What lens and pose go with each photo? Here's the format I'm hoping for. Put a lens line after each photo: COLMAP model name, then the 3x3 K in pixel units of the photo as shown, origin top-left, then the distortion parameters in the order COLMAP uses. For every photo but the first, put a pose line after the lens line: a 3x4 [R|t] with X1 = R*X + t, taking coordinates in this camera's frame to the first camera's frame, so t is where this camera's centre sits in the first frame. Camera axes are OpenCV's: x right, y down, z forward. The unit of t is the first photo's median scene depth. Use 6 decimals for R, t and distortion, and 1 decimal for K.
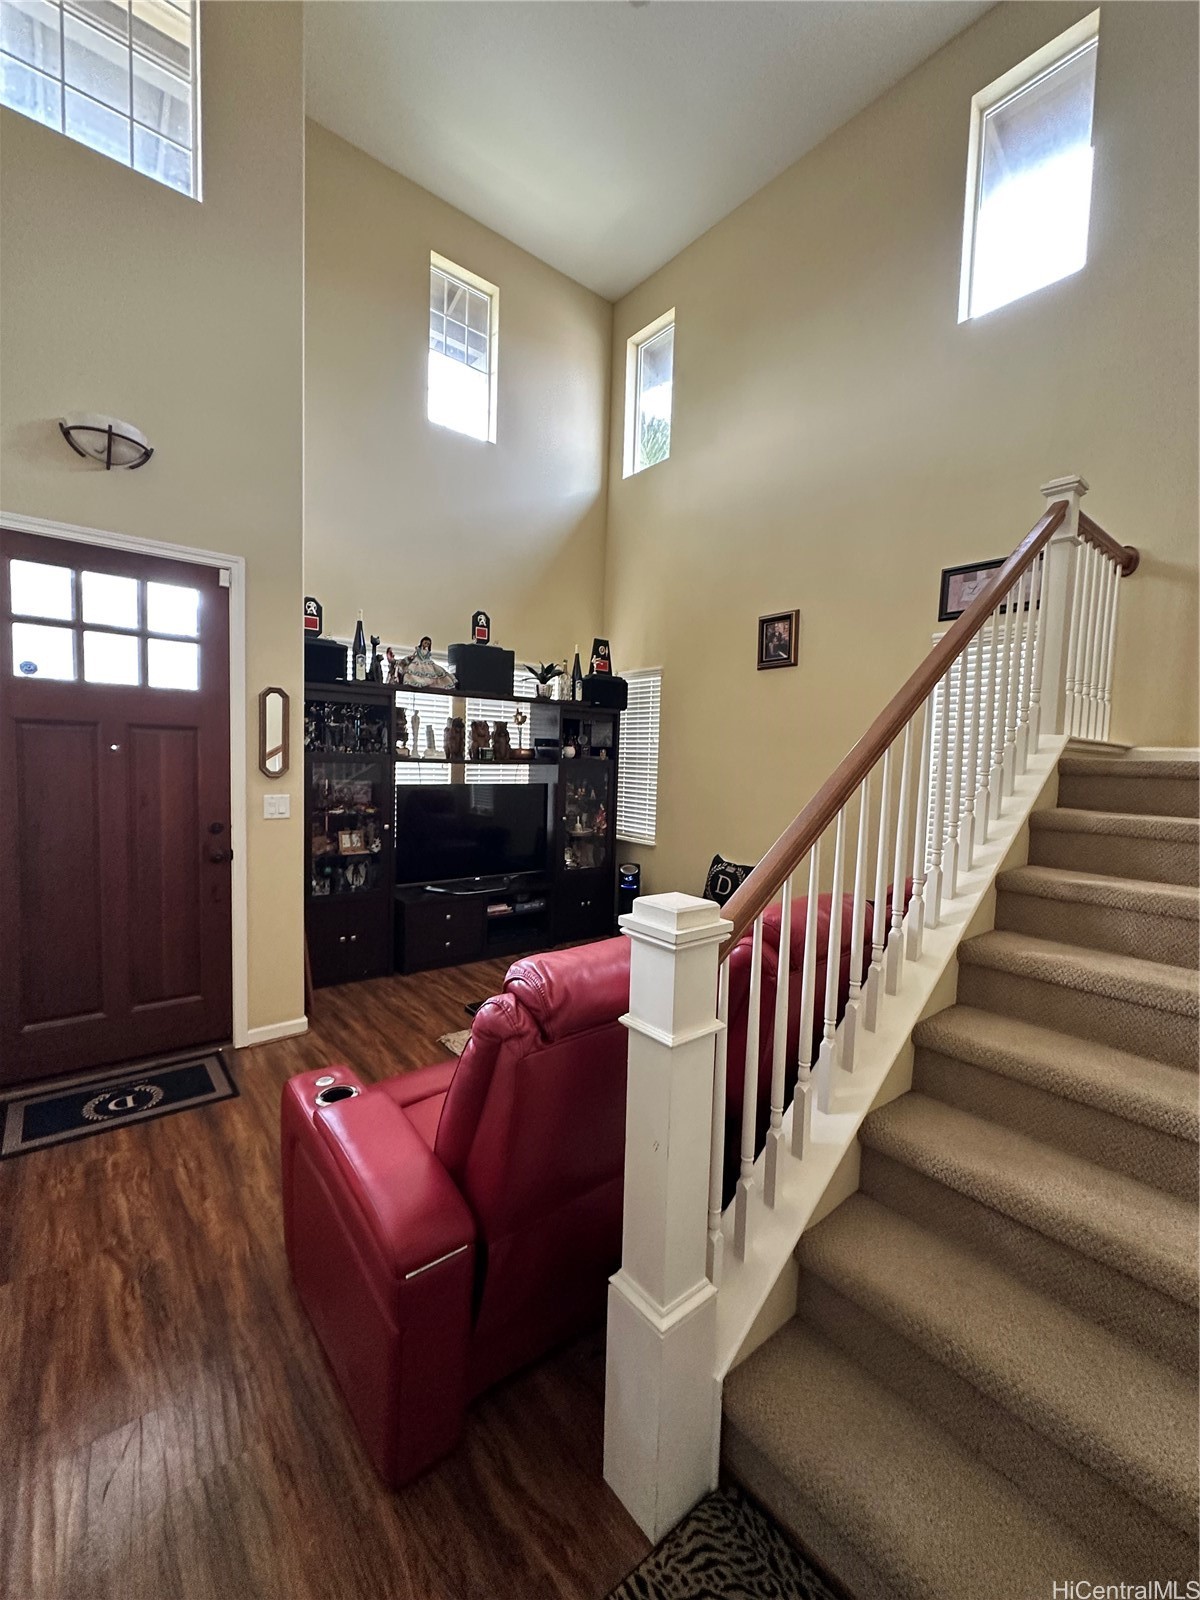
lens RADIAL K [[655.2, 0, 599.7], [0, 655.2, 801.4], [0, 0, 1]] dist [-0.001170, 0.000044]
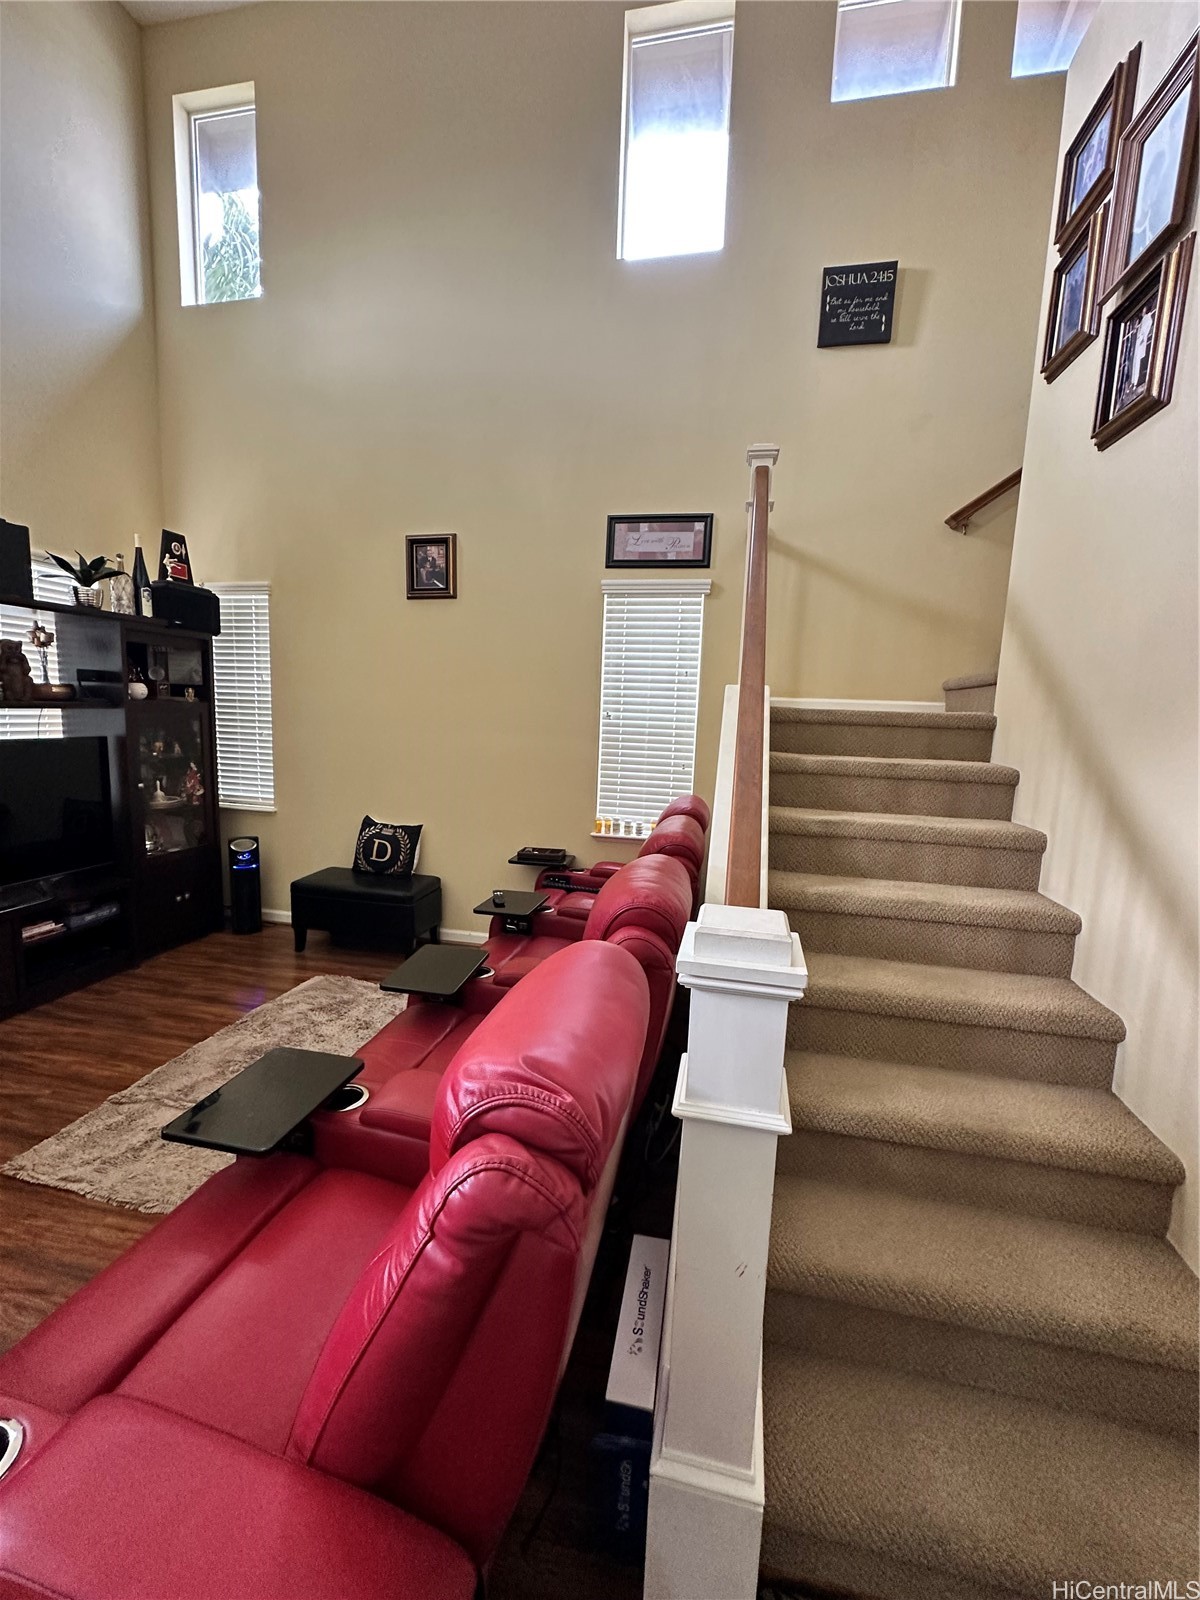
lens RADIAL K [[655.2, 0, 599.7], [0, 655.2, 801.4], [0, 0, 1]] dist [-0.001170, 0.000044]
pose [[0.783389, -0.084079, 0.615819, -0.103797], [0.030388, 0.994804, 0.097166, -0.010766], [-0.620788, -0.057405, 0.781874, 0.141094]]
